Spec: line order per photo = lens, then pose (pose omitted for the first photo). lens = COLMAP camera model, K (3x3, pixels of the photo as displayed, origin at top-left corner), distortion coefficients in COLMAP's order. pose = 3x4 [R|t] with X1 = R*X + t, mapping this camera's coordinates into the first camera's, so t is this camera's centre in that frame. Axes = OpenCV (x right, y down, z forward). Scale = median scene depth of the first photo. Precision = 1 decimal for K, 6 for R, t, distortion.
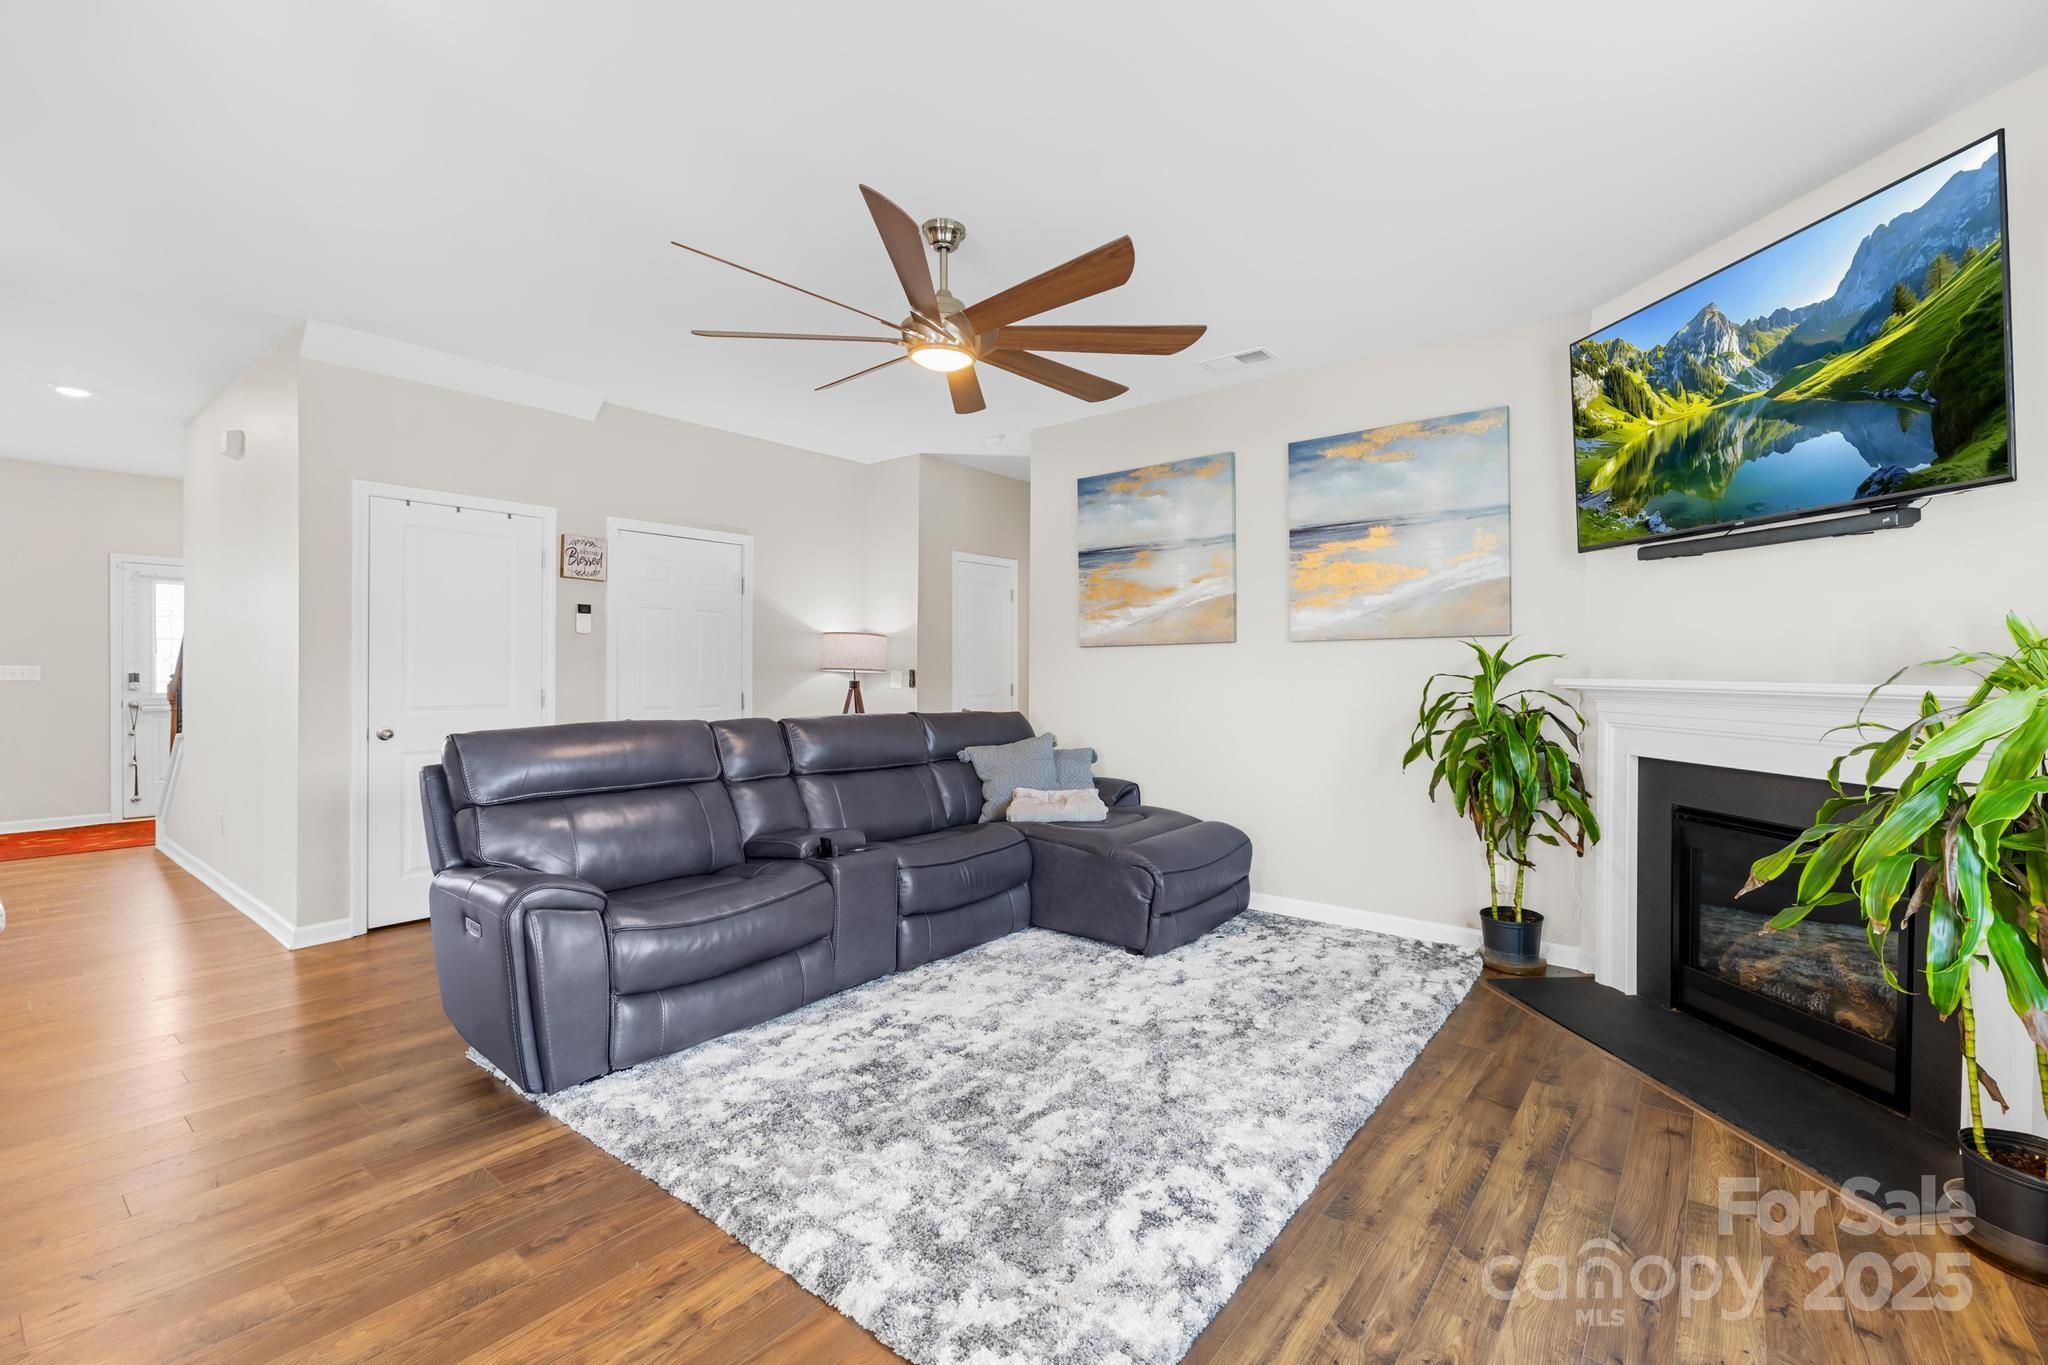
lens RADIAL K [[881.1, 0, 1049.3], [0, 881.1, 675.8], [0, 0, 1]] dist [0.002886, -0.001526]
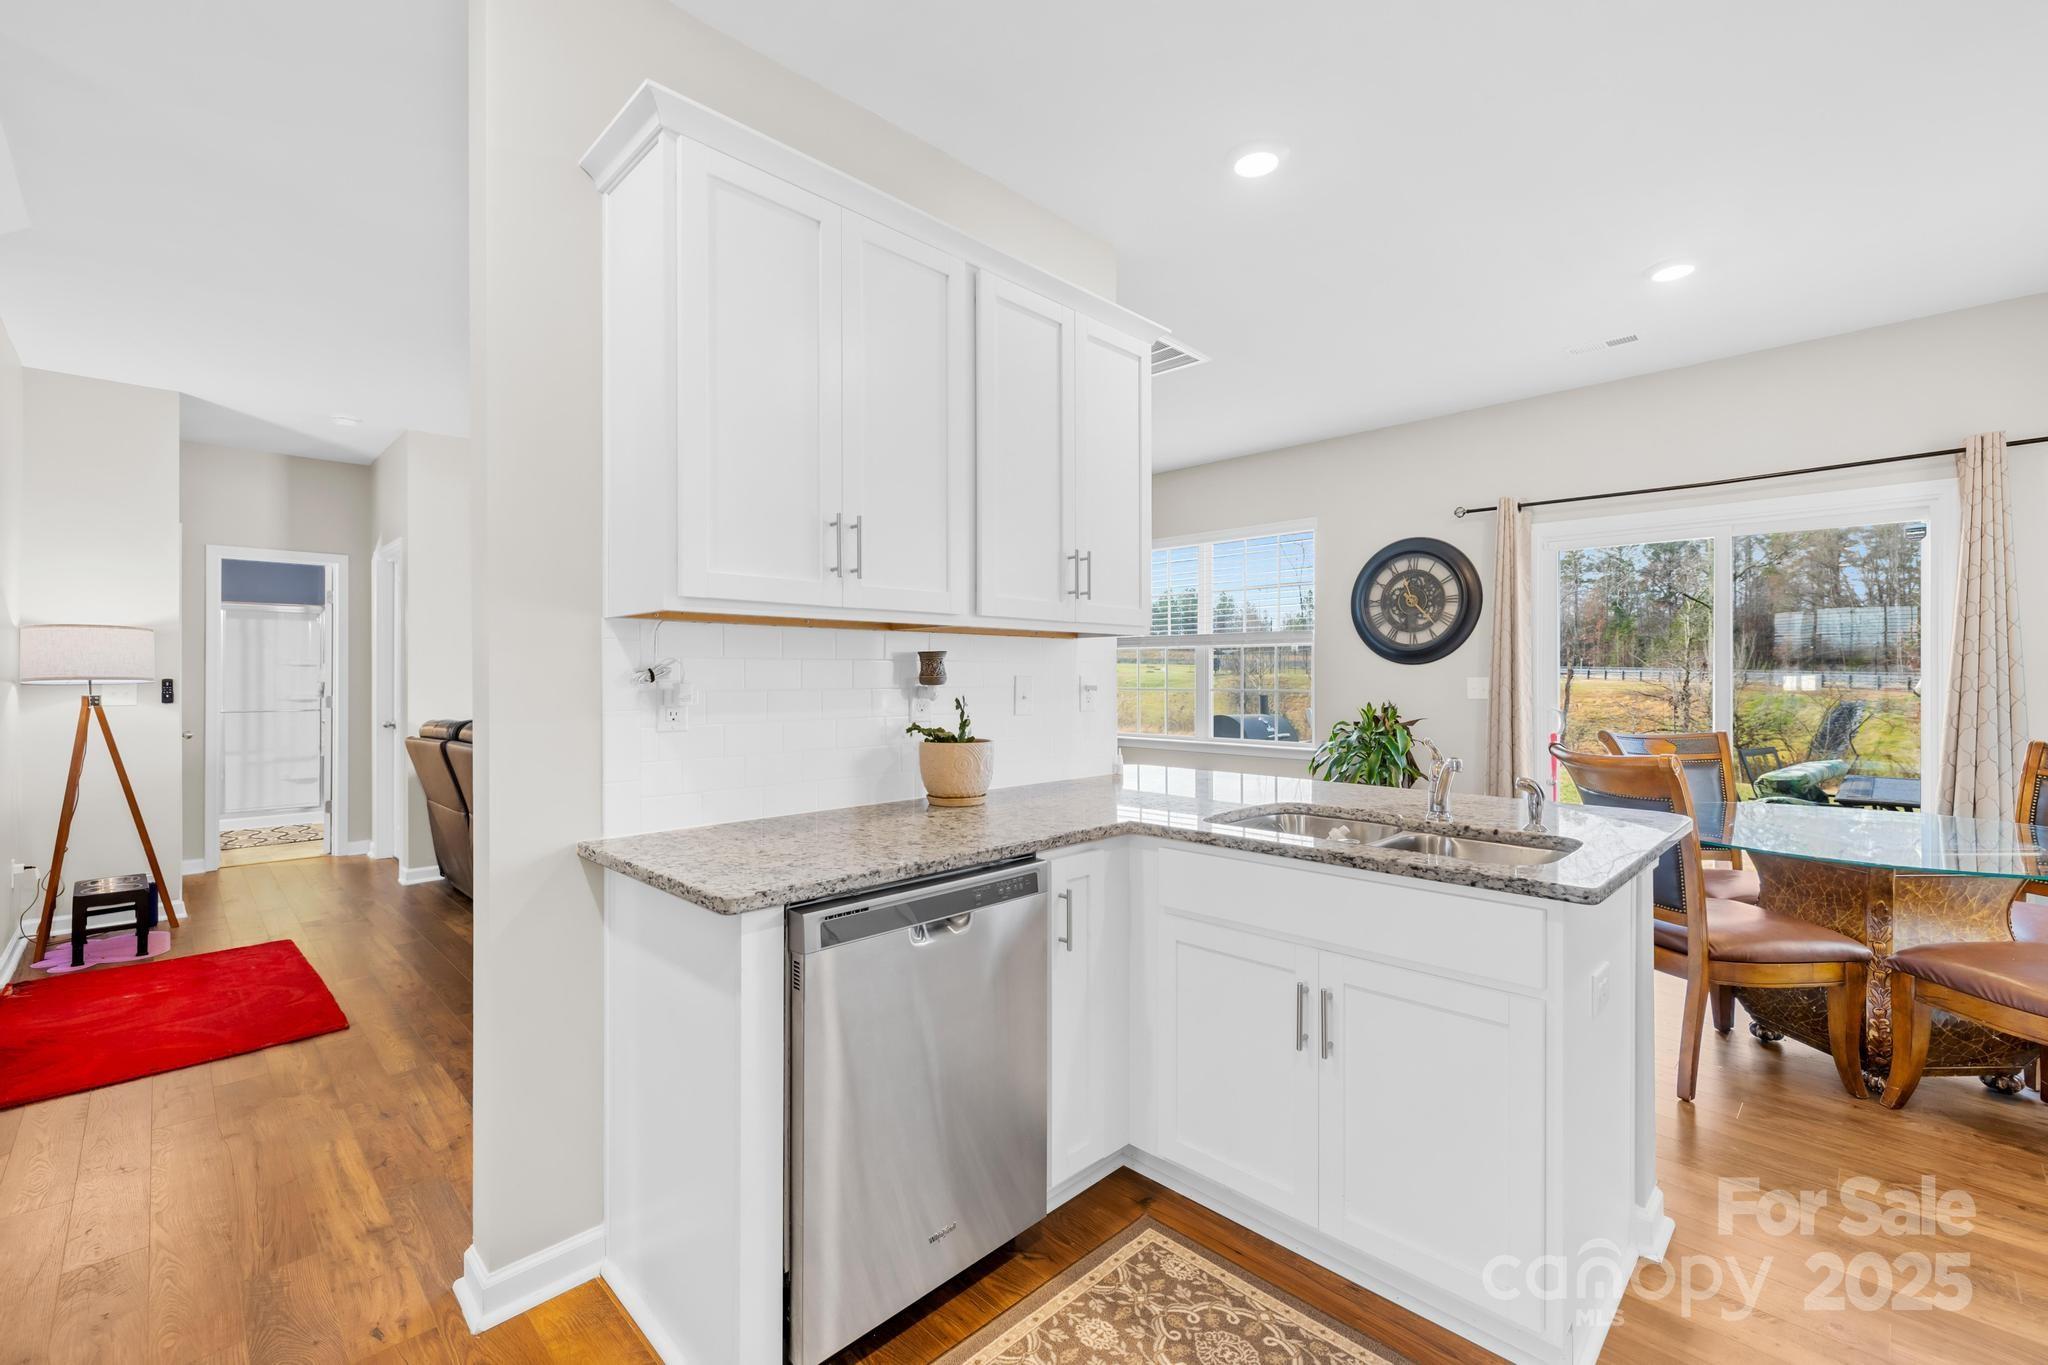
lens RADIAL K [[881.1, 0, 1013.3], [0, 881.1, 672.1], [0, 0, 1]] dist [0.002886, -0.001526]
pose [[0.138517, -0.000429, 0.990360, -1.583274], [0.010309, 0.999946, -0.001009, -0.008001], [-0.990306, 0.010350, 0.138514, 0.372129]]
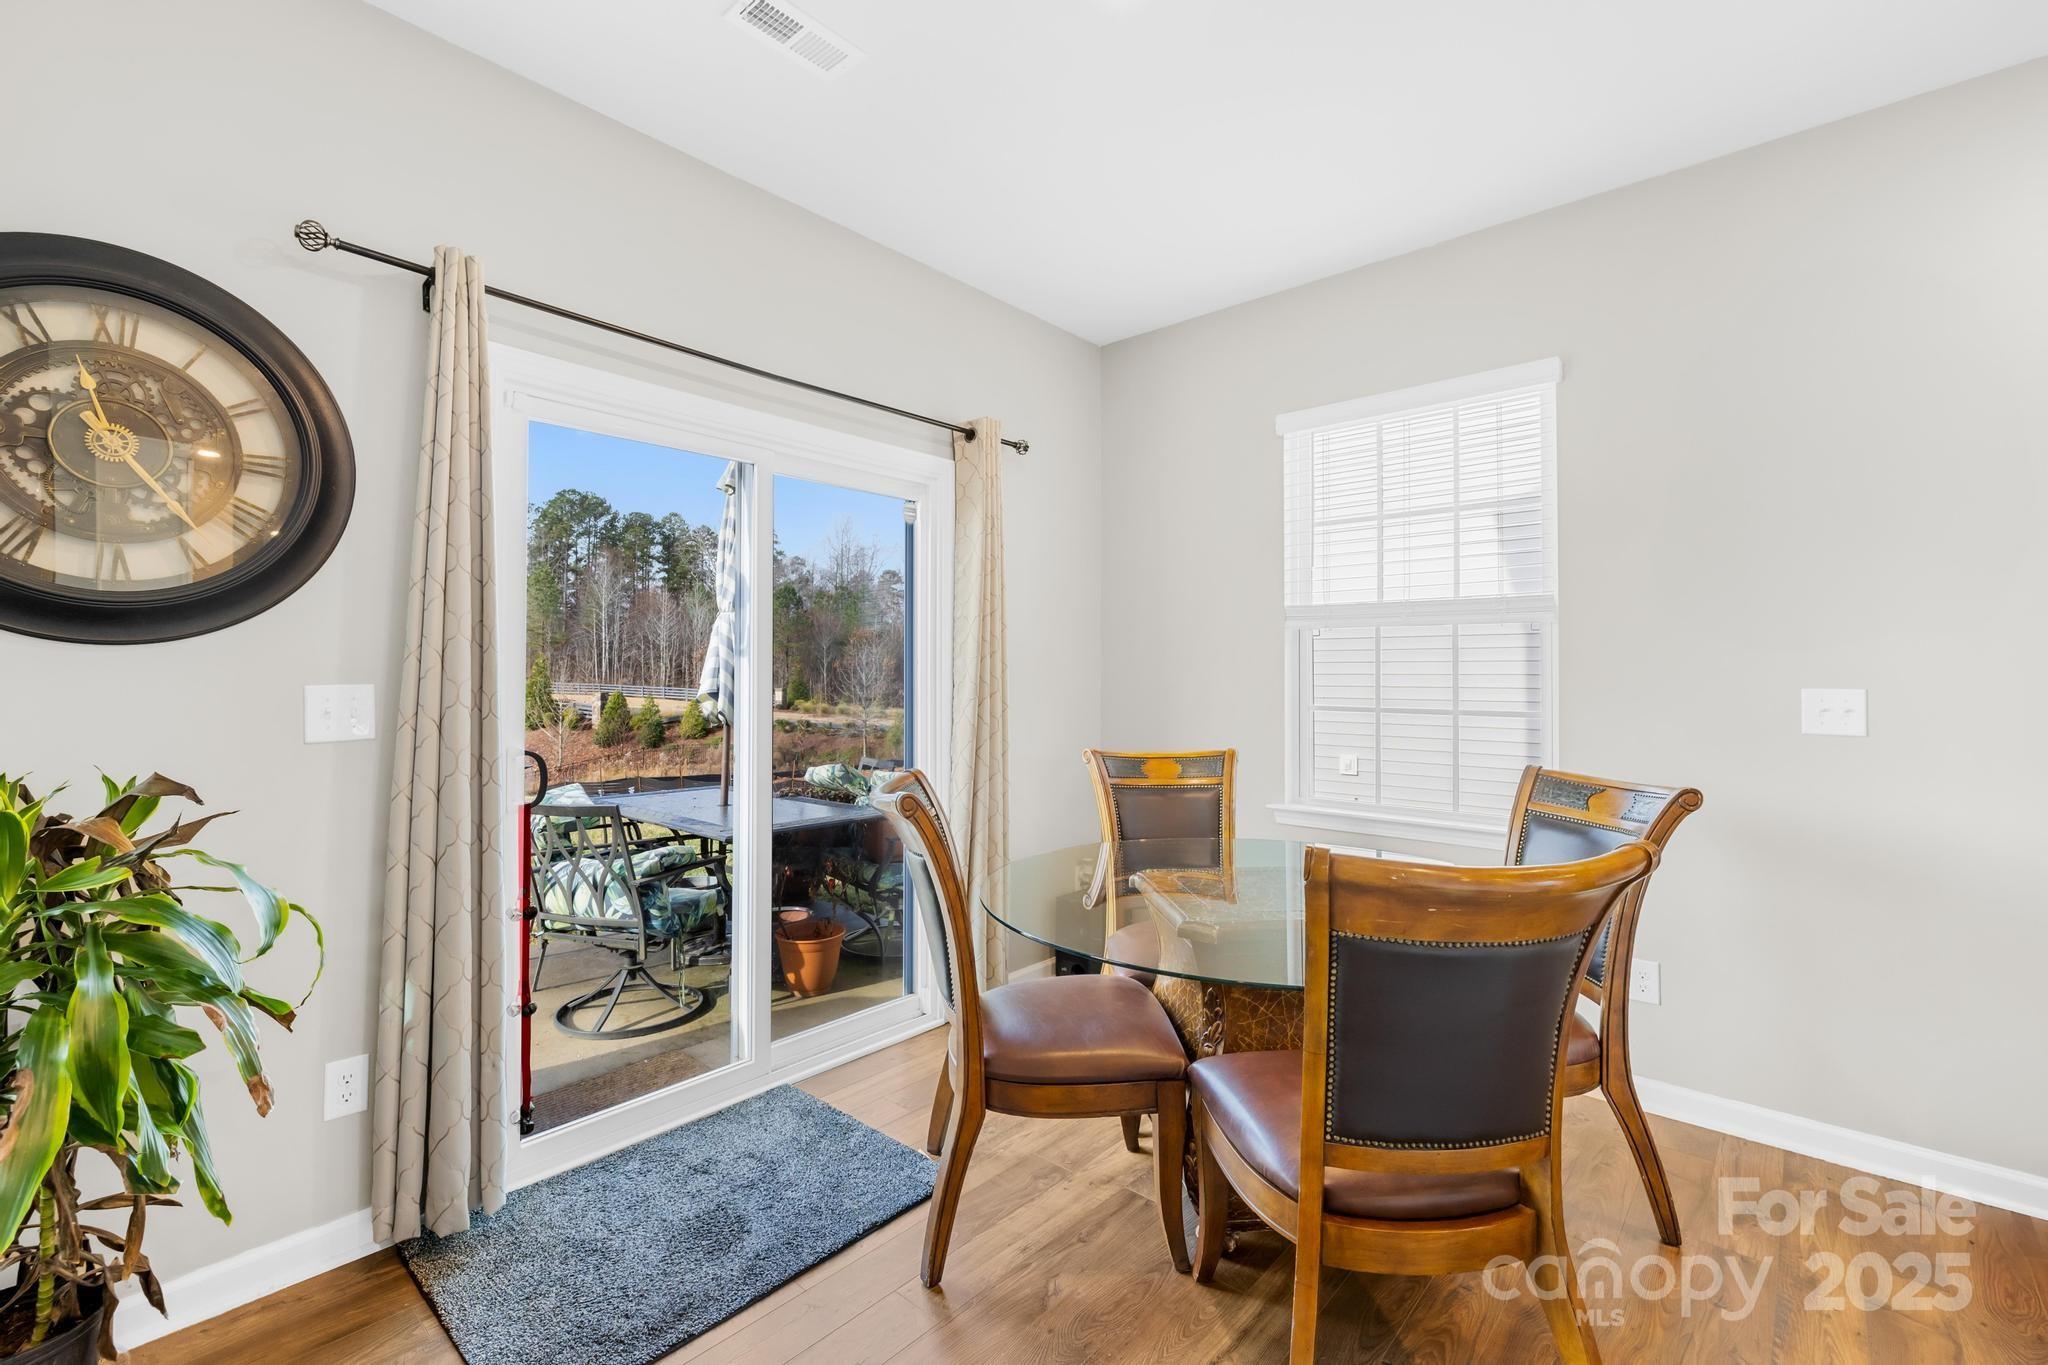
lens RADIAL K [[859.6, 0, 1018.6], [0, 859.6, 662.1], [0, 0, 1]] dist [-0.002327, 0.000151]
pose [[-0.996516, -0.005597, 0.083210, -0.405777], [-0.006521, 0.999920, -0.010827, -0.003583], [-0.083143, -0.011332, -0.996473, 0.317791]]
